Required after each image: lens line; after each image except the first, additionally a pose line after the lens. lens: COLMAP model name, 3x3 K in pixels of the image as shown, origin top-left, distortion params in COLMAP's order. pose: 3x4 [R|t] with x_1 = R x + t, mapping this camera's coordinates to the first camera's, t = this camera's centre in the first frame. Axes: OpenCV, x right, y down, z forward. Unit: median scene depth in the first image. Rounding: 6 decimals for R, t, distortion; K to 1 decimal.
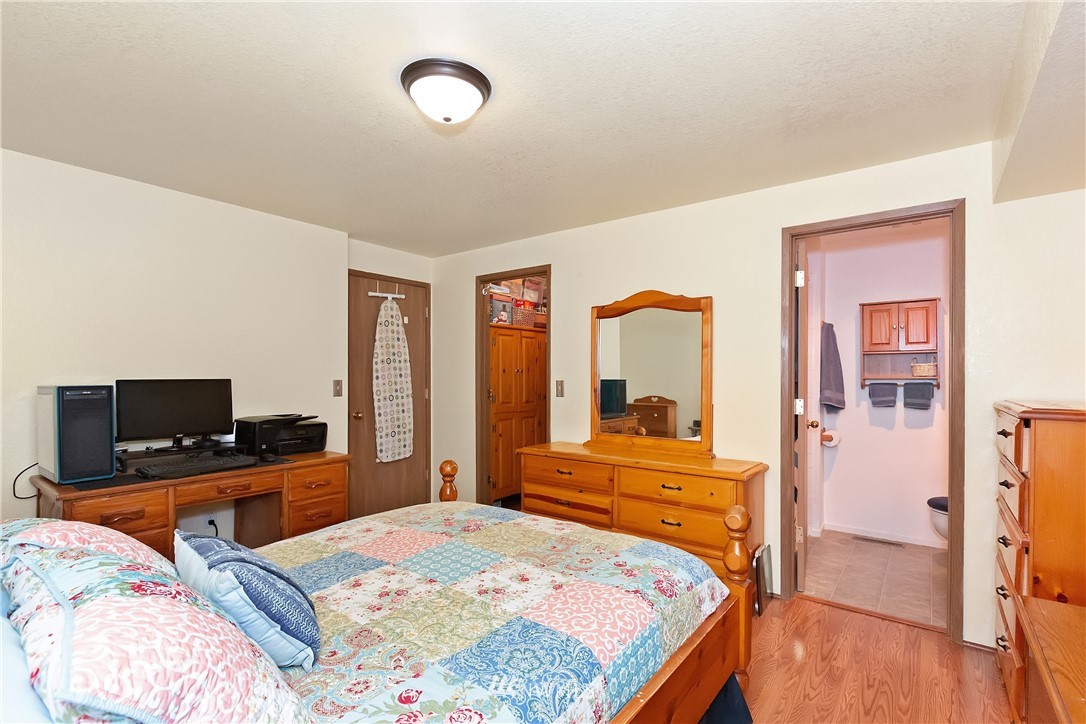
lens RADIAL K [[505.1, 0, 570.6], [0, 505.1, 378.1], [0, 0, 1]] dist [0.026167, 0.000130]
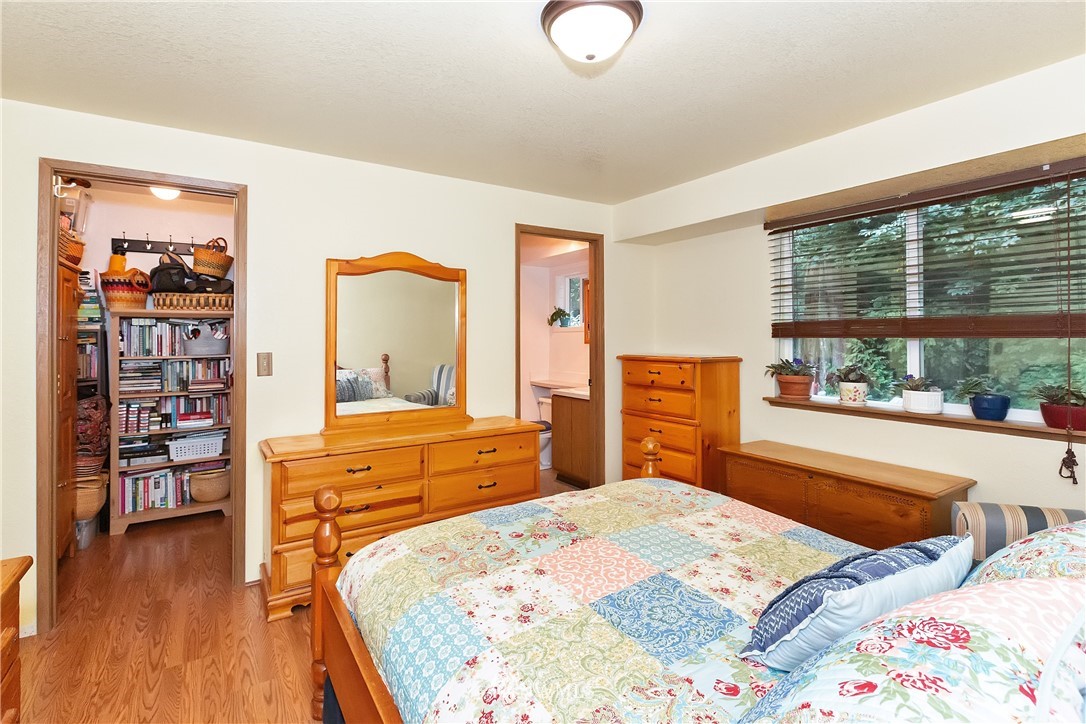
lens RADIAL K [[498.5, 0, 542.3], [0, 498.5, 299.7], [0, 0, 1]] dist [-0.002353, -0.000283]
pose [[0.360763, 0.066348, 0.930295, -0.588526], [0.016934, 0.996836, -0.077661, -0.009753], [-0.932504, 0.043771, 0.358498, 0.422963]]
